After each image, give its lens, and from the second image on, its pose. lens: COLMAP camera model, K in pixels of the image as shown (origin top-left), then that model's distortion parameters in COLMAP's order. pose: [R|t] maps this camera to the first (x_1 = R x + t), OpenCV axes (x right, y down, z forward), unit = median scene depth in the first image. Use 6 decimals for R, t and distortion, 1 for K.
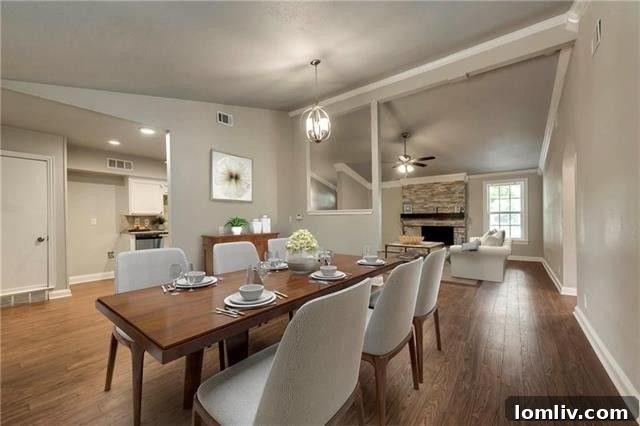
lens RADIAL K [[249.9, 0, 320.6], [0, 249.9, 216.9], [0, 0, 1]] dist [0.004547, 0.000129]
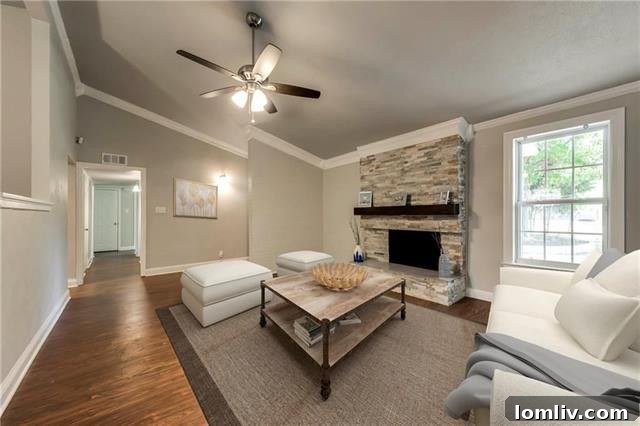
lens RADIAL K [[249.9, 0, 319.3], [0, 249.9, 213.2], [0, 0, 1]] dist [0.004547, 0.000129]
pose [[0.972701, -0.006732, -0.231964, 0.406987], [0.008087, 0.999955, 0.004894, -0.002826], [0.231921, -0.006637, 0.972712, 0.459026]]
